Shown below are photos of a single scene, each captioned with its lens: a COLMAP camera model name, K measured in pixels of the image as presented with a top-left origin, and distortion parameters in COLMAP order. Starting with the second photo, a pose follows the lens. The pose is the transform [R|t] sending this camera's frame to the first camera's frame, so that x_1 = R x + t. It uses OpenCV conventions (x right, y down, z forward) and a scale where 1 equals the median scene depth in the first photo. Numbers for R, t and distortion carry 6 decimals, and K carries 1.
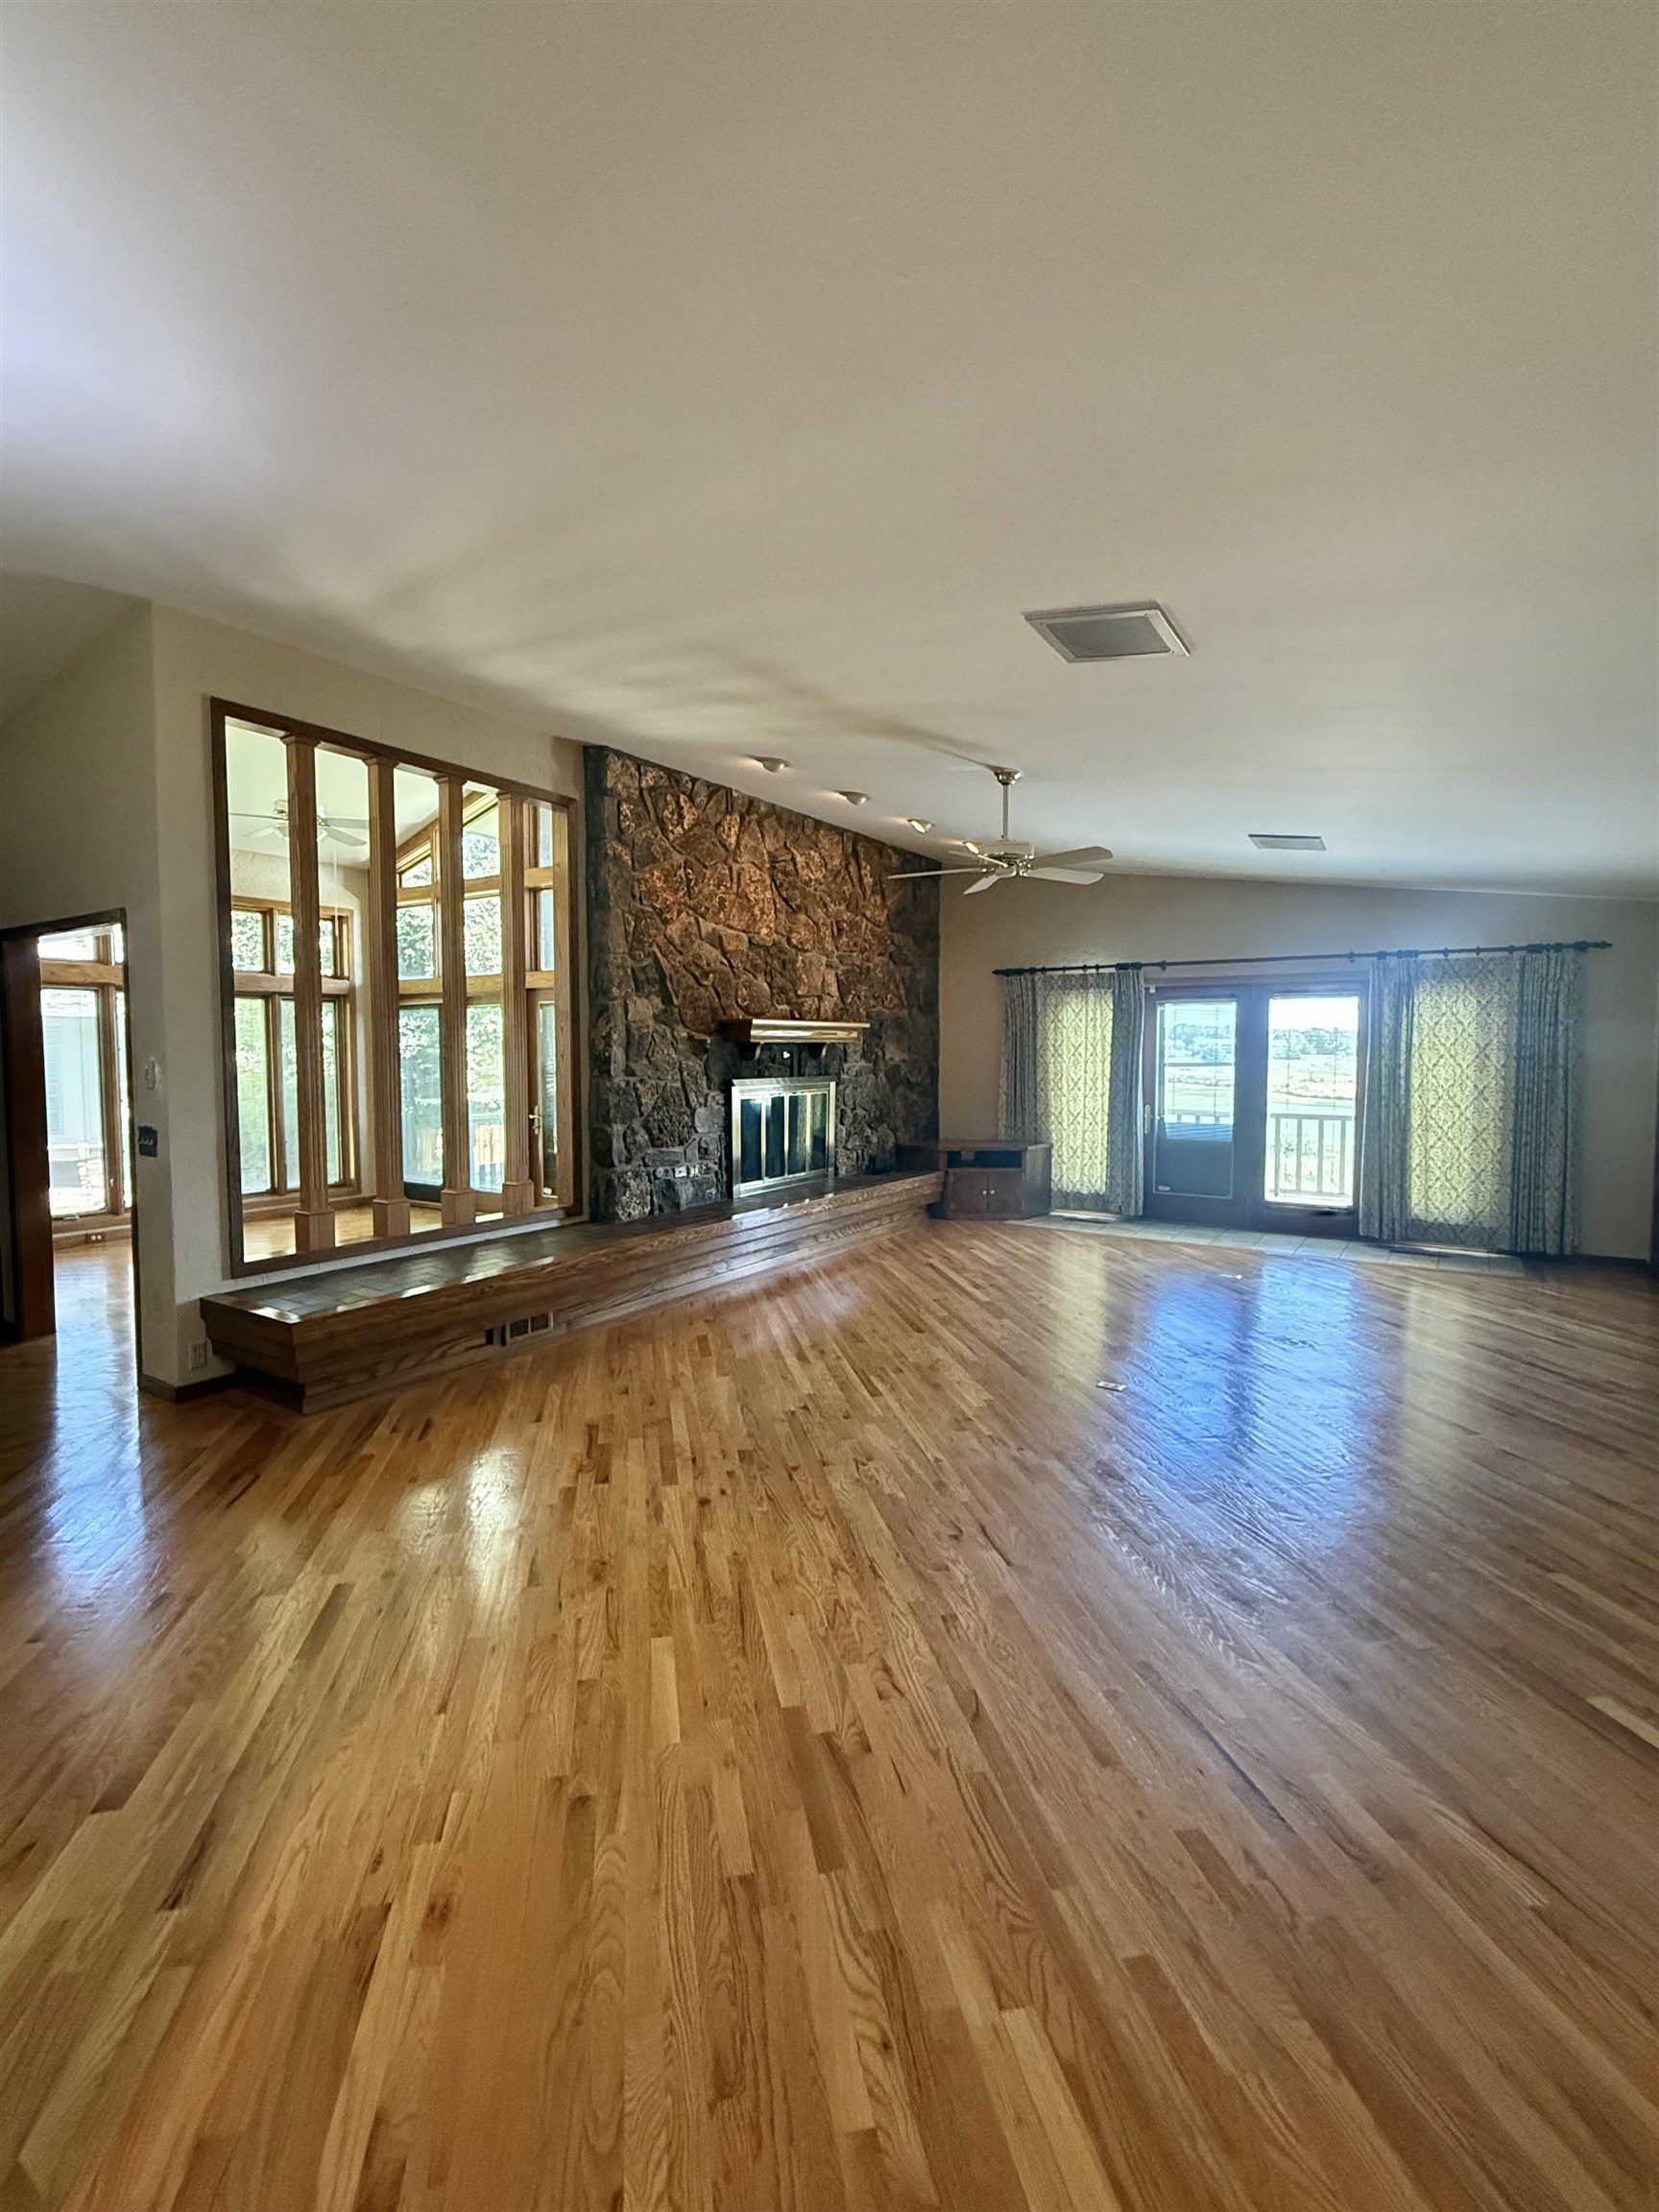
lens RADIAL K [[975.9, 0, 833.1], [0, 975.9, 1108.0], [0, 0, 1]] dist [-0.003283, 0.000160]
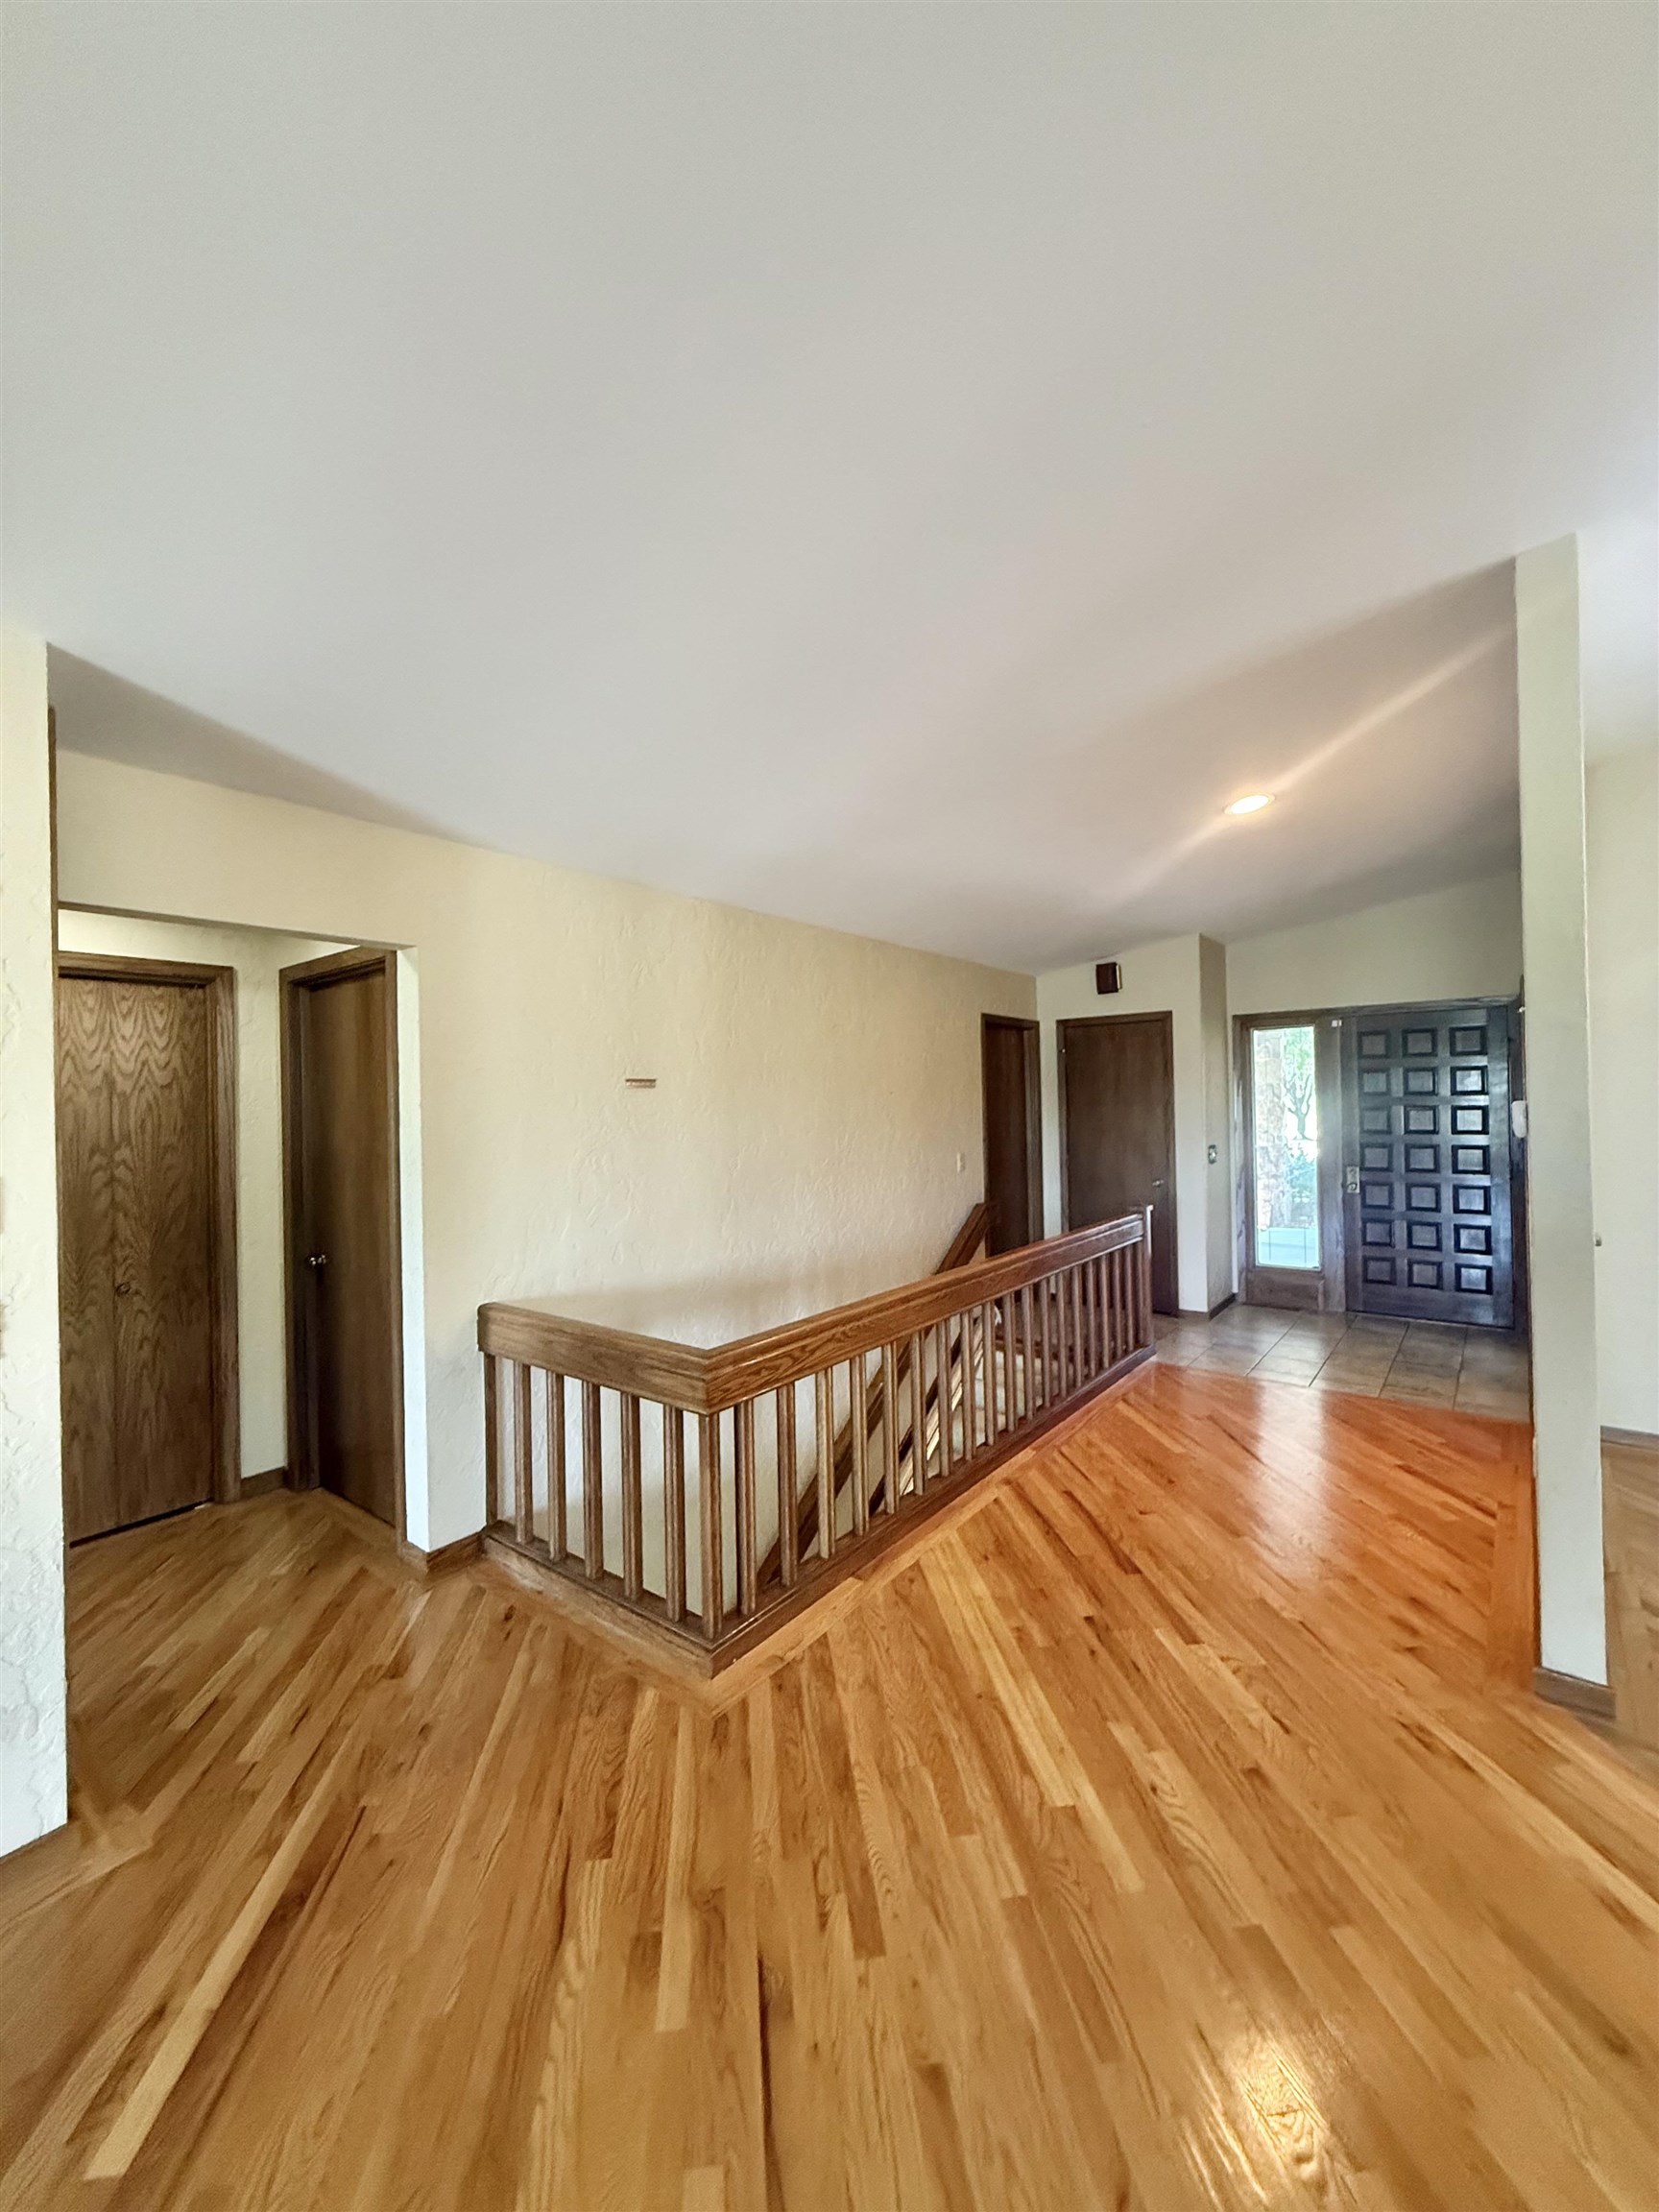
lens RADIAL K [[886.7, 0, 830.4], [0, 886.7, 1097.9], [0, 0, 1]] dist [0.001651, 0.000132]
pose [[-0.996094, 0.019238, 0.086181, 0.335723], [0.023924, 0.998272, 0.053674, -0.127538], [-0.085000, 0.055527, -0.994833, 1.924143]]
